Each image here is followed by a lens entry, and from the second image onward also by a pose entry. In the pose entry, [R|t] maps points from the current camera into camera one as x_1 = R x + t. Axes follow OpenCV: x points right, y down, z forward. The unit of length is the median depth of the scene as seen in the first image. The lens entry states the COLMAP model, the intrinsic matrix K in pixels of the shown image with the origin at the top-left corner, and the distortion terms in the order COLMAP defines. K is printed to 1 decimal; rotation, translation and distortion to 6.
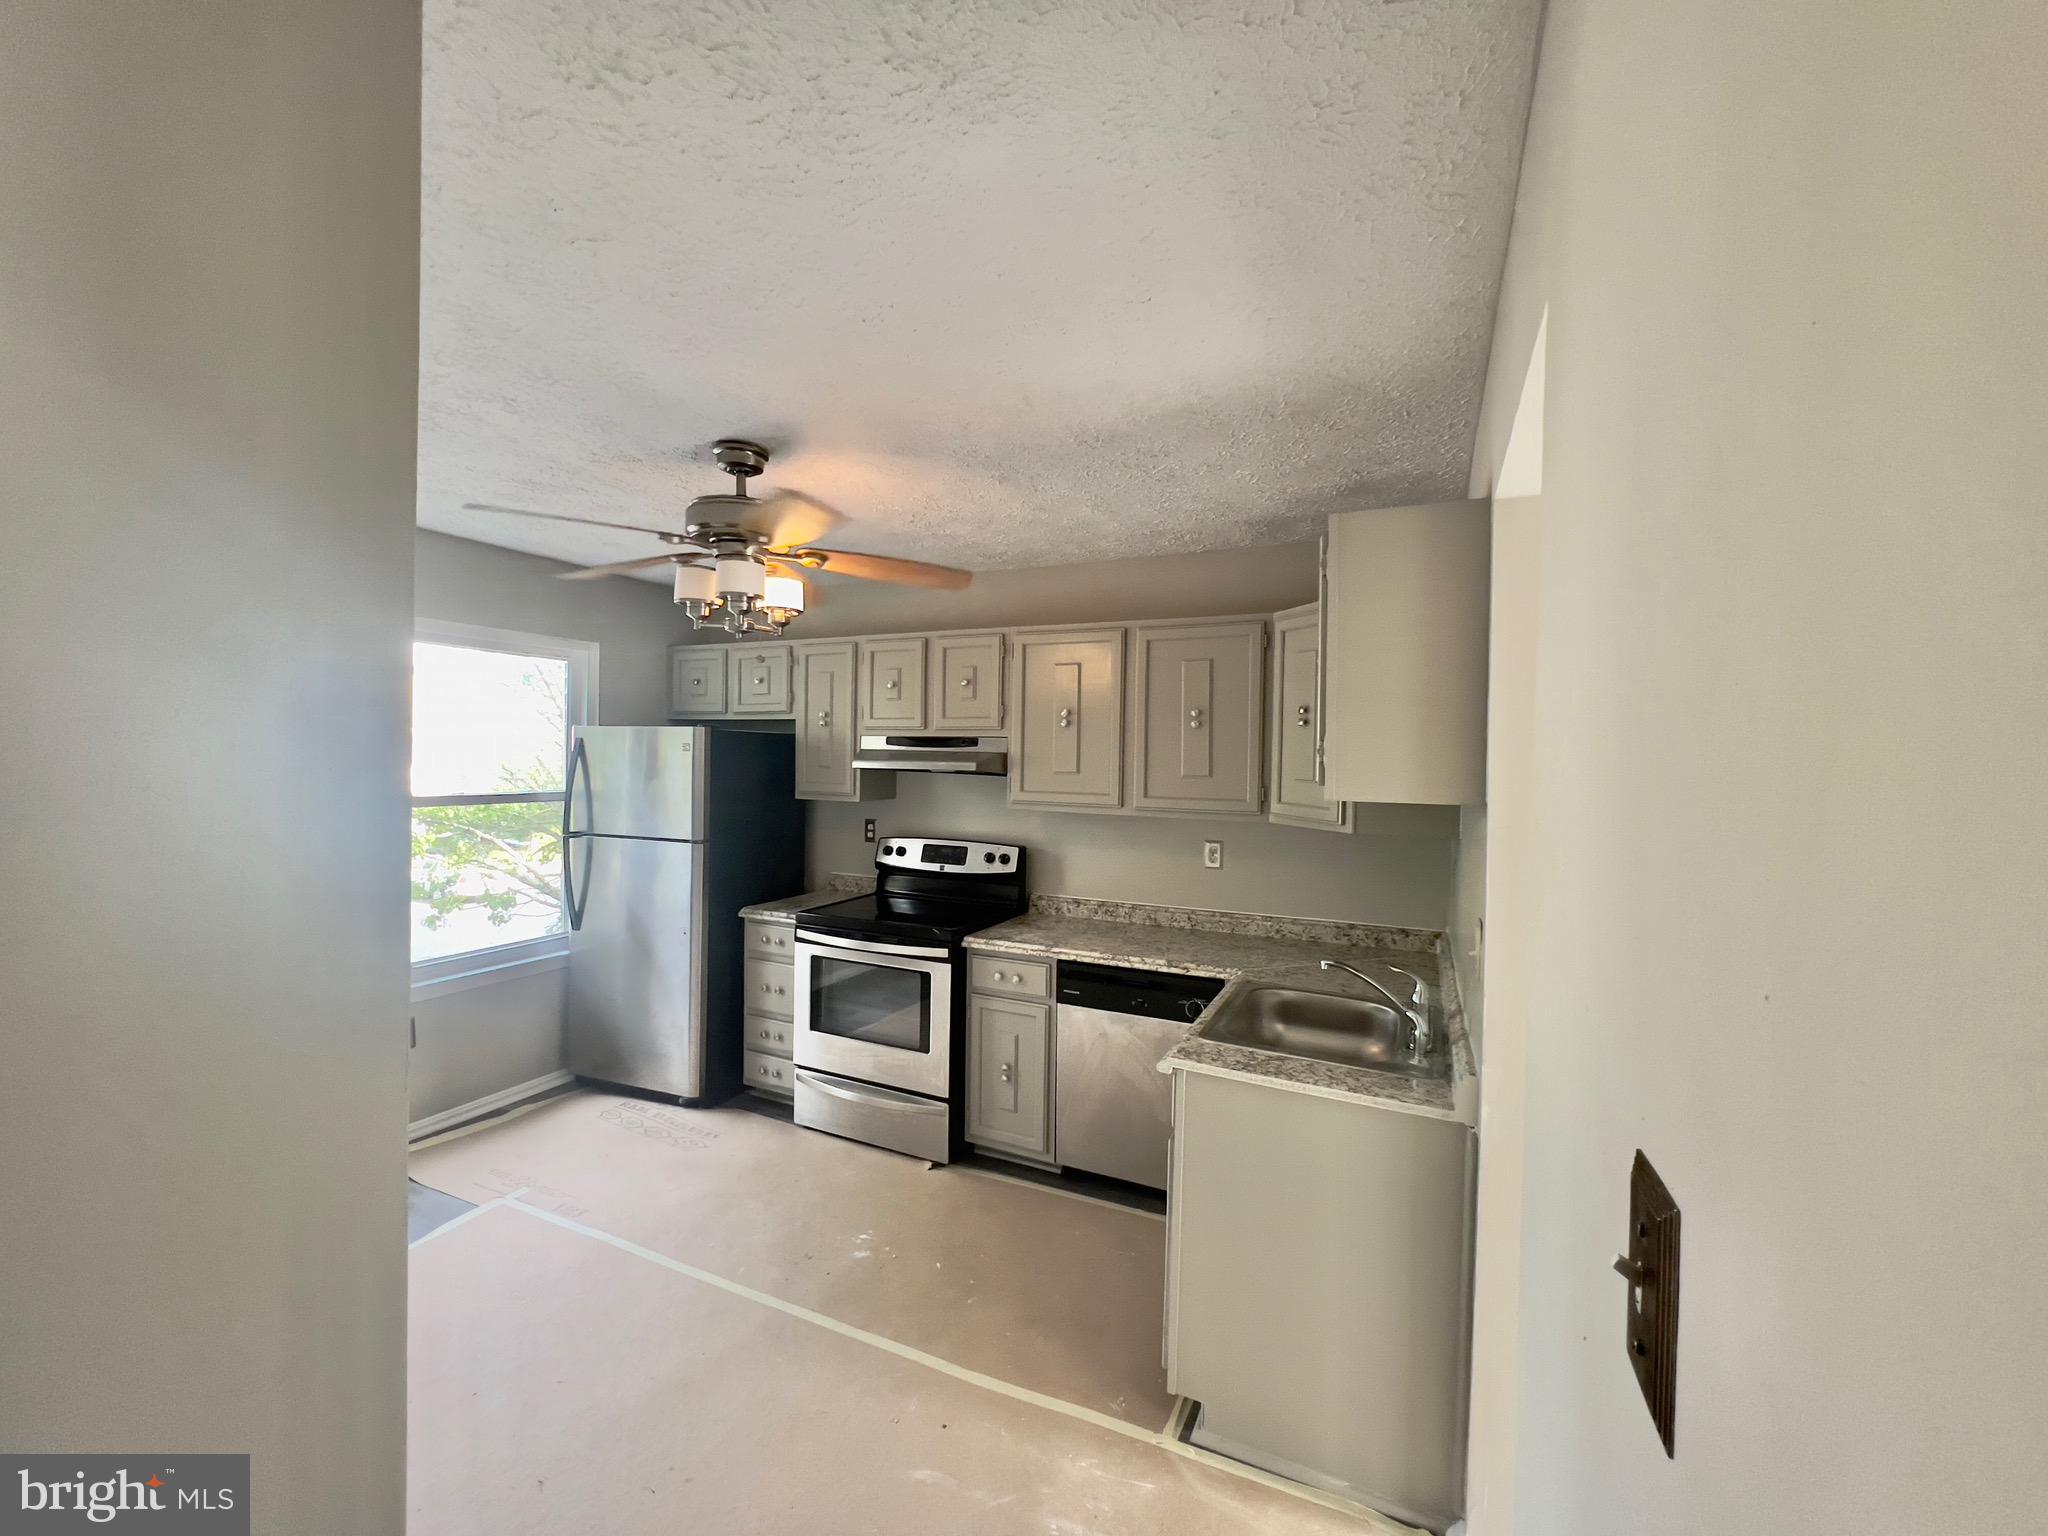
lens RADIAL K [[824.2, 0, 1017.1], [0, 824.2, 768.0], [0, 0, 1]] dist [-0.001382, -0.000259]
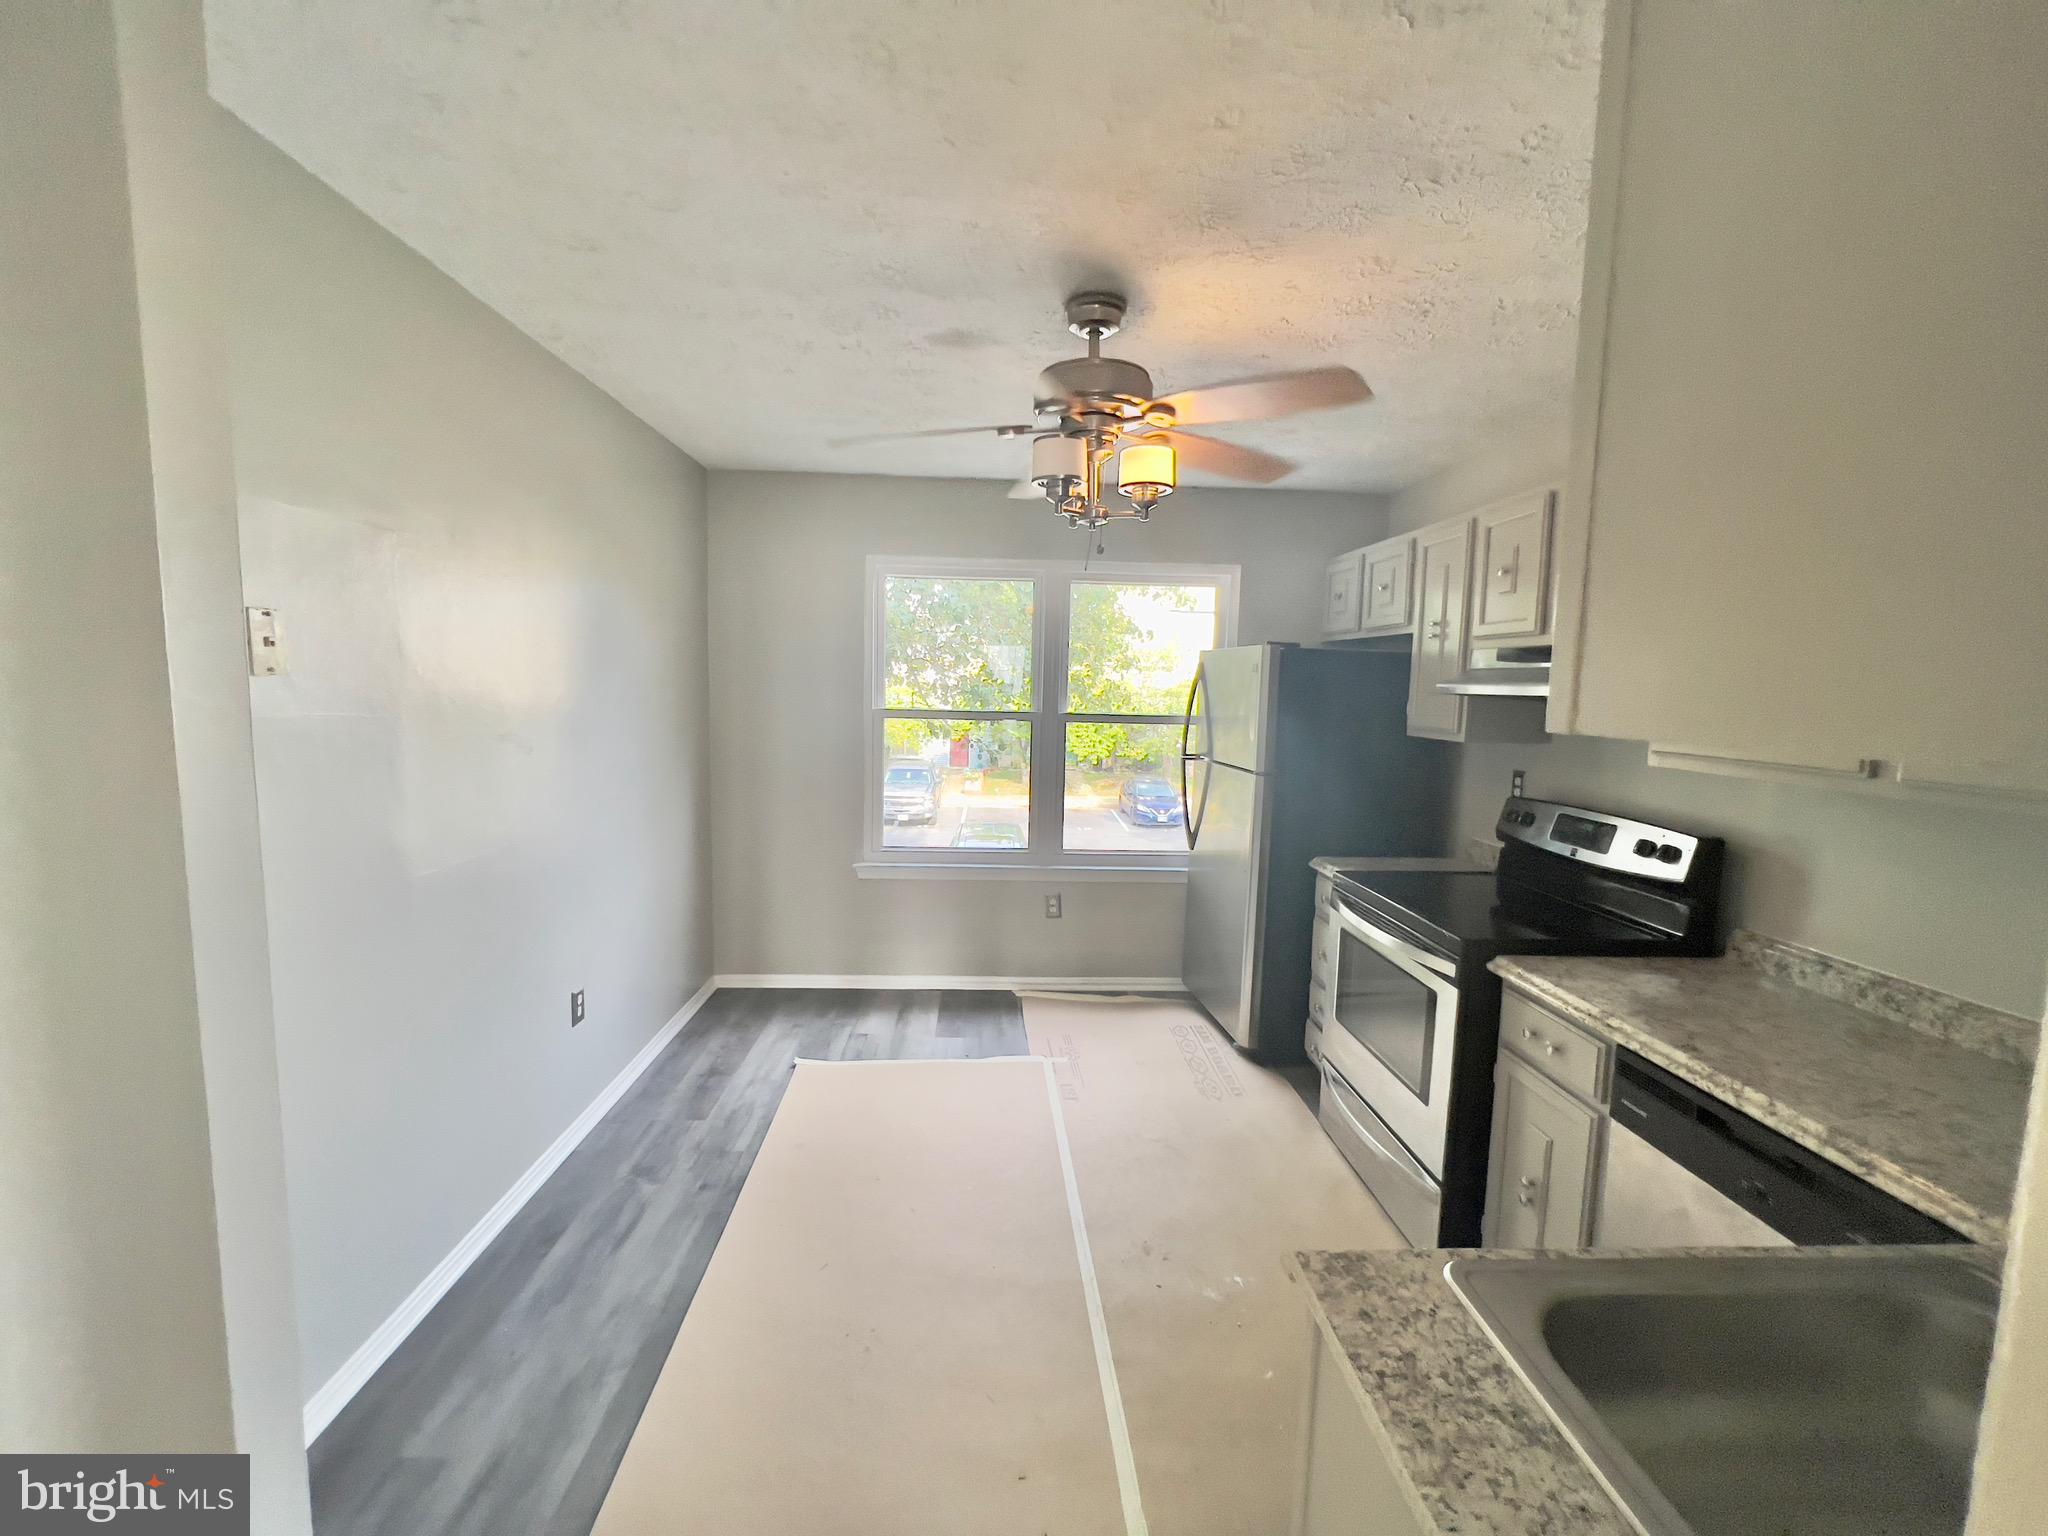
lens RADIAL K [[824.2, 0, 1021.1], [0, 824.2, 768.0], [0, 0, 1]] dist [-0.001382, -0.000259]
pose [[0.482018, 0.086052, -0.871925, 0.264043], [-0.027925, 0.996169, 0.082876, 0.015237], [0.875716, -0.015599, 0.482574, 0.325334]]
